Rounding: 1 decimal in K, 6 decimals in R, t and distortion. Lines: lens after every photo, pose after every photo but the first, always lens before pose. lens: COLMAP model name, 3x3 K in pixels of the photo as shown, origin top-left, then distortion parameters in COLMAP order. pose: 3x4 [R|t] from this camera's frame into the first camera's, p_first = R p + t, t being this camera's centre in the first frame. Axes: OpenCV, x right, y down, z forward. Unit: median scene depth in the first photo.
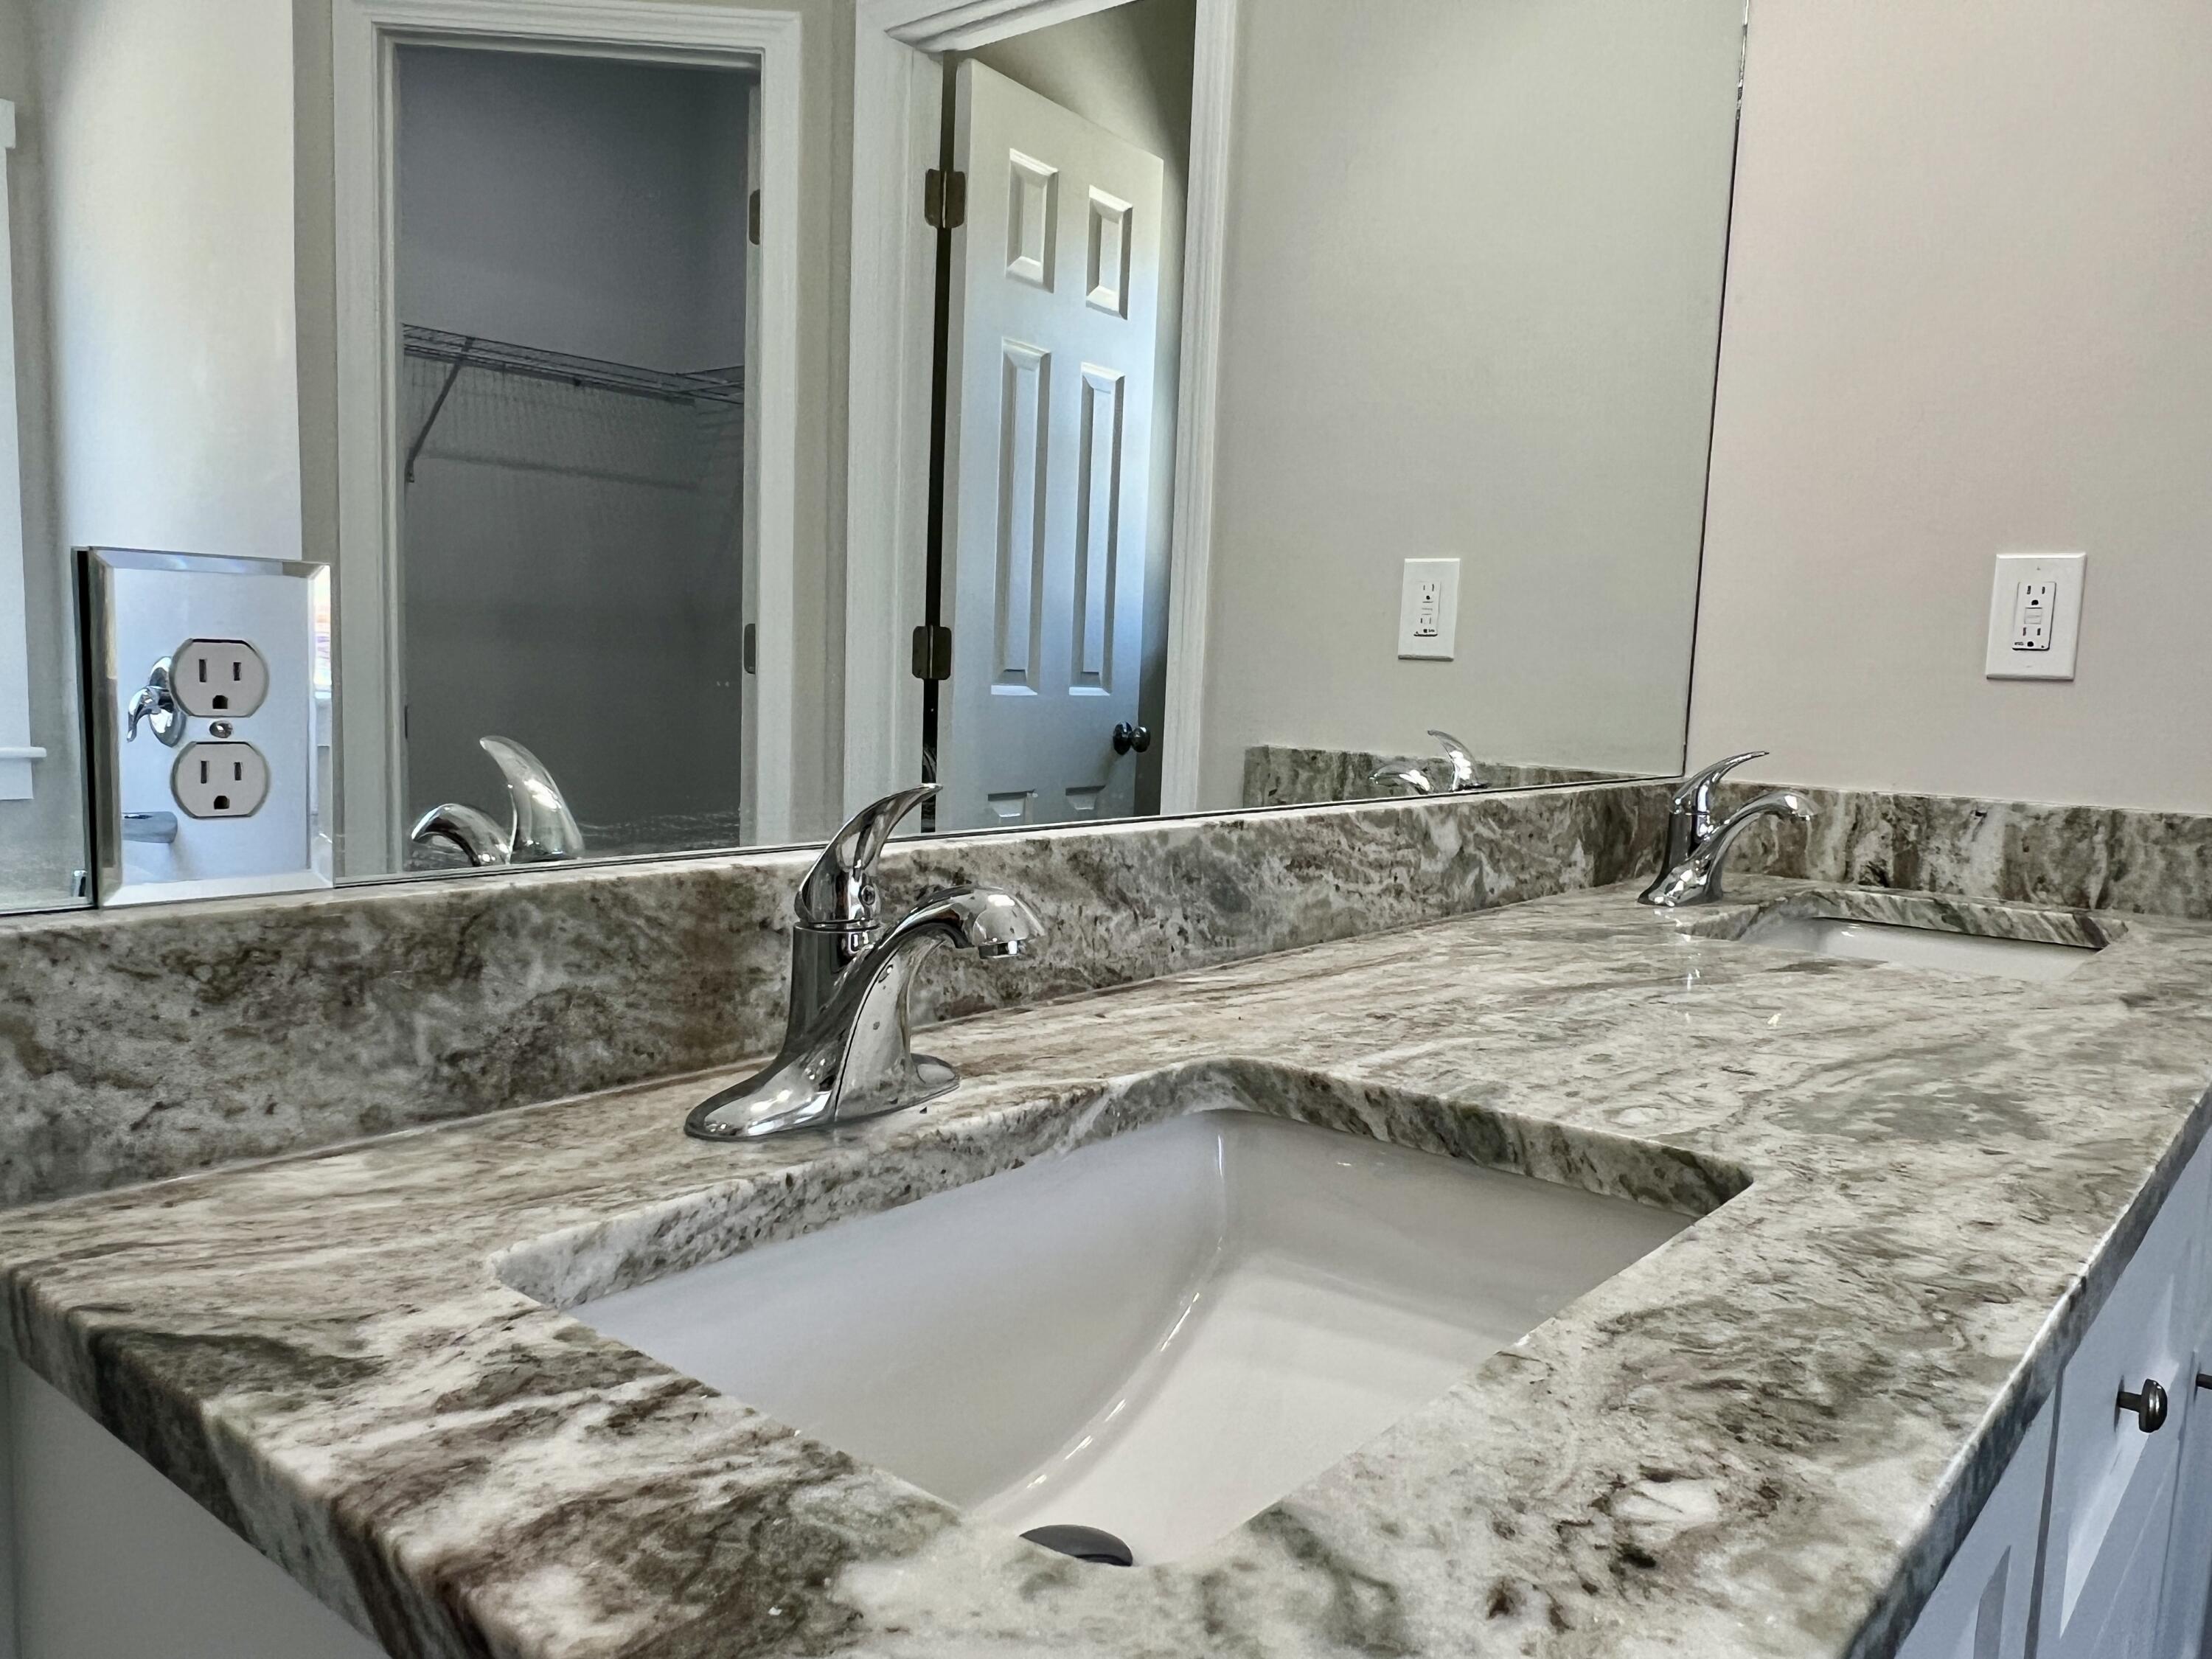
lens RADIAL K [[1661.4, 0, 1097.9], [0, 1661.4, 867.2], [0, 0, 1]] dist [0.004635, 0.002335]
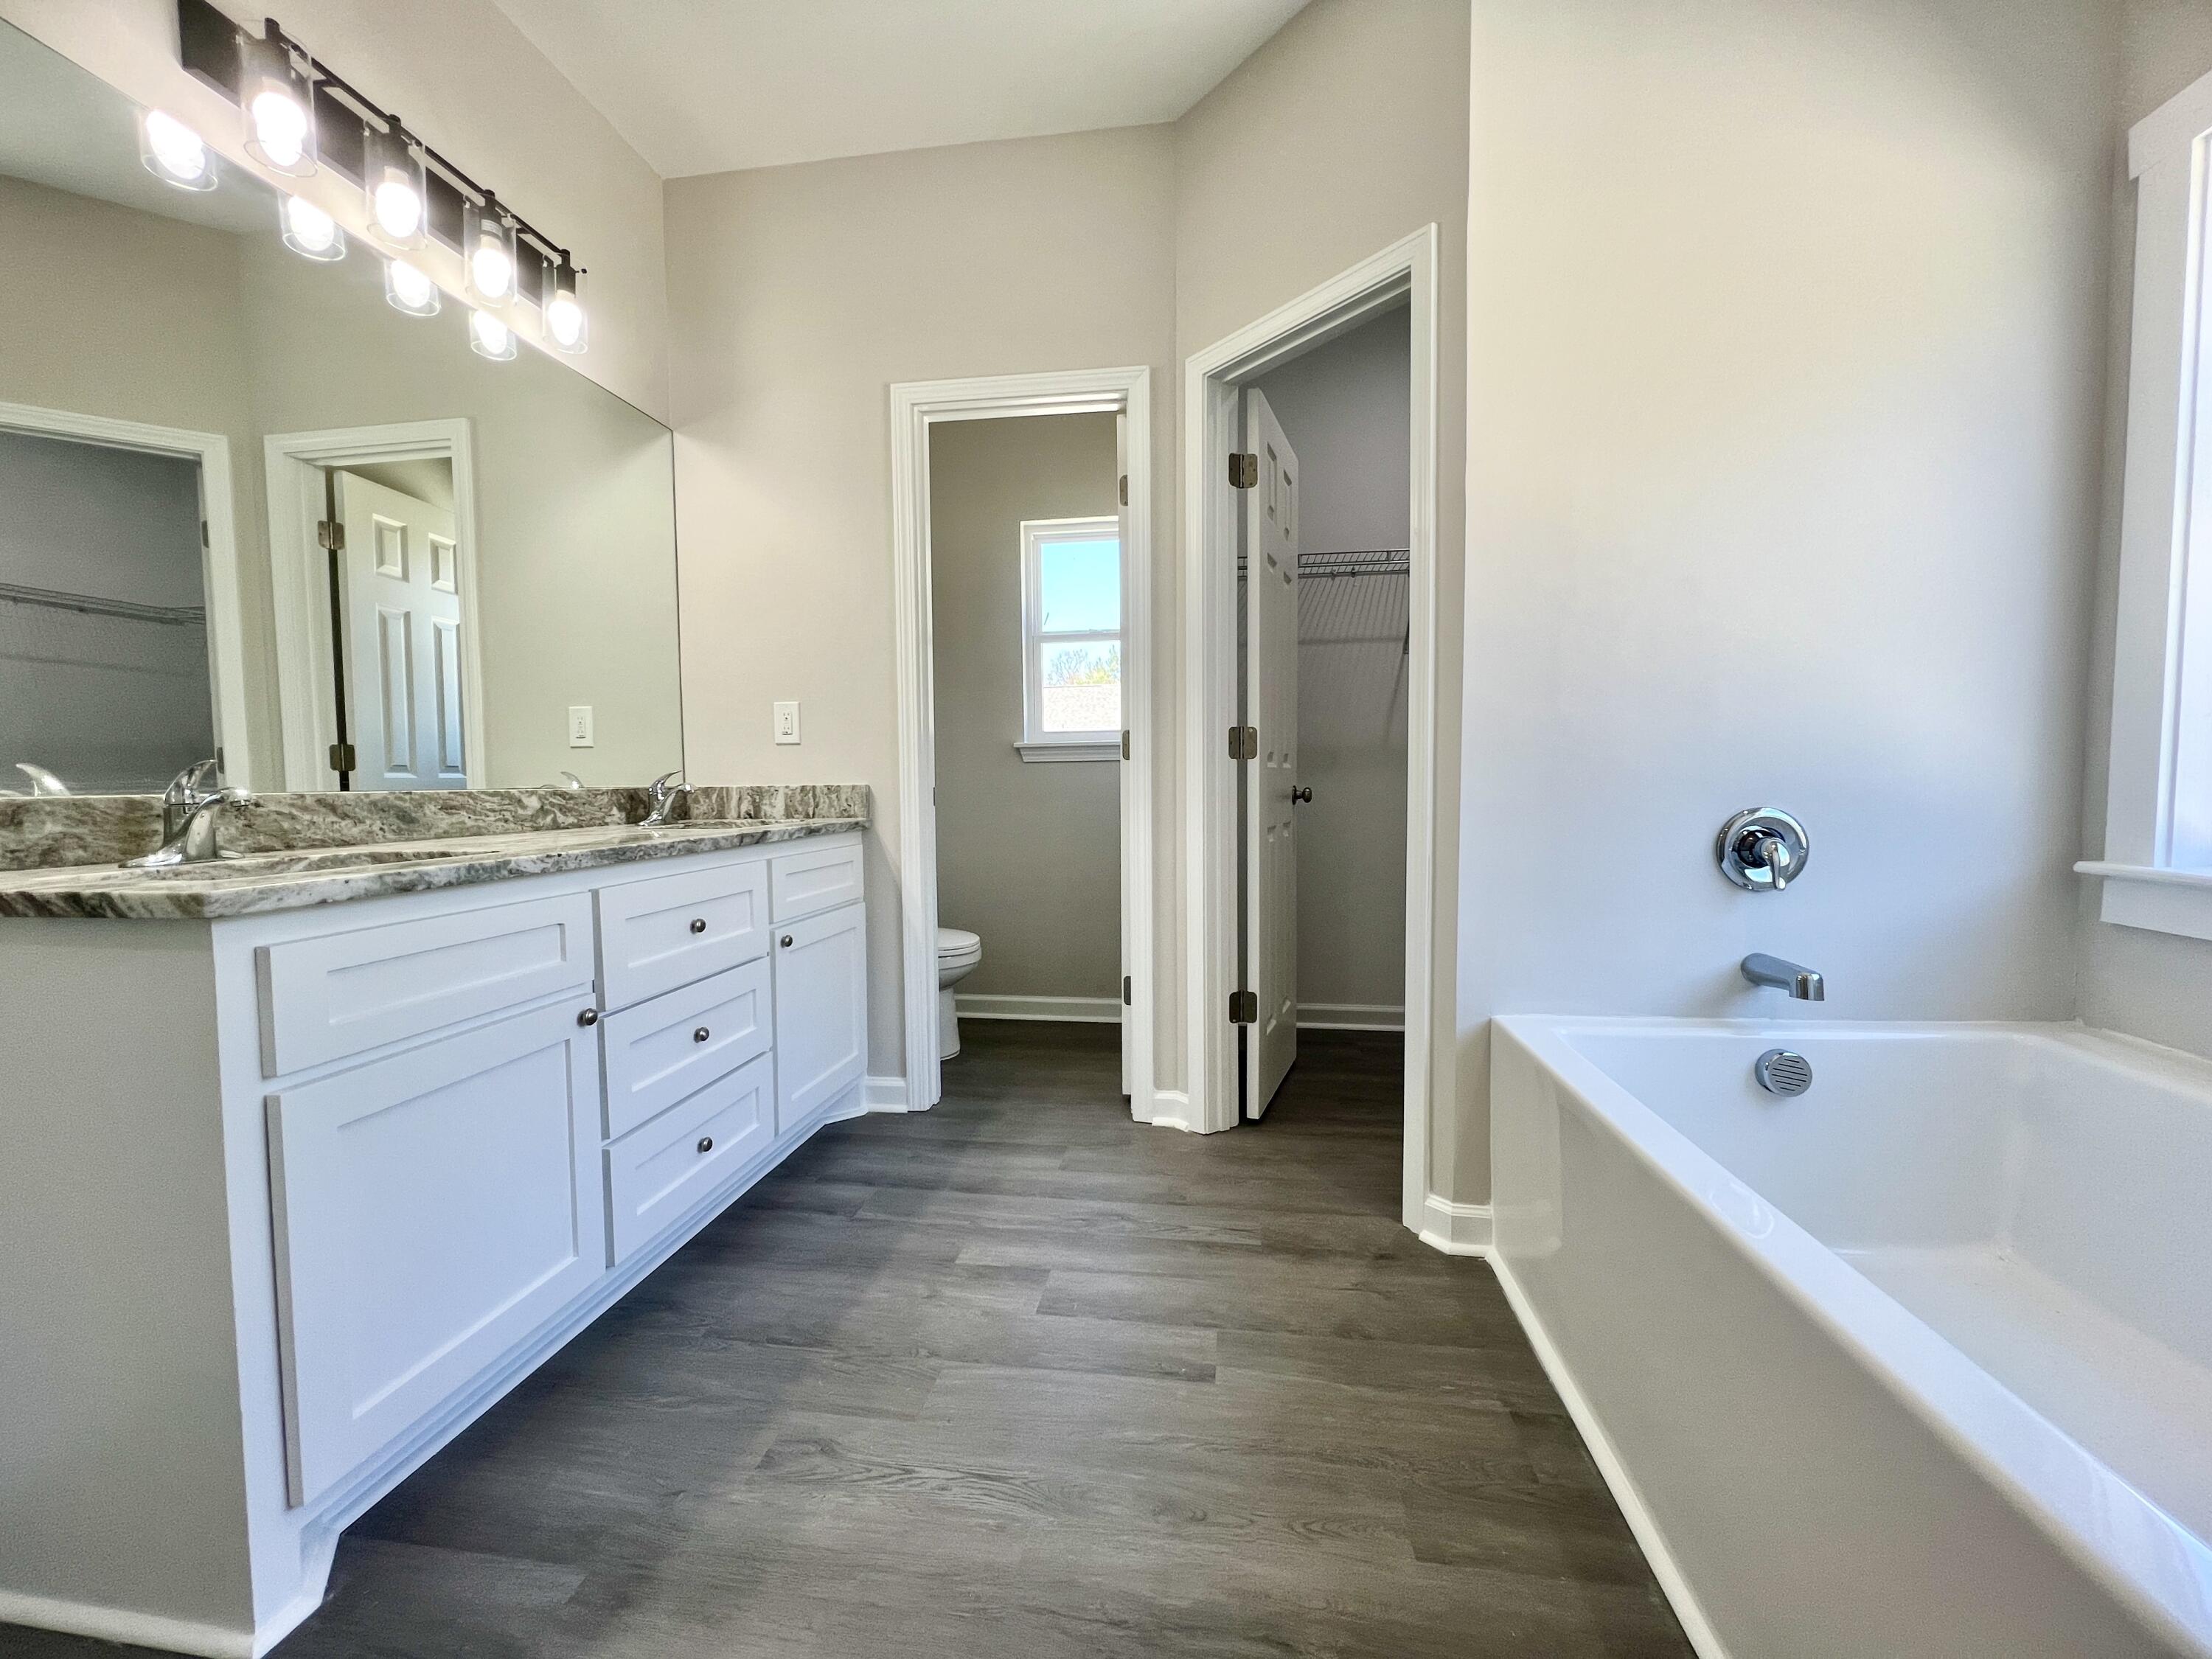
lens RADIAL K [[891.7, 0, 1106.0], [0, 891.7, 829.5], [0, 0, 1]] dist [0.001021, -0.000403]
pose [[0.857167, -0.075971, 0.509405, 0.255879], [0.105709, 0.993955, -0.029639, 0.164597], [-0.504075, 0.079254, 0.860016, -0.723534]]
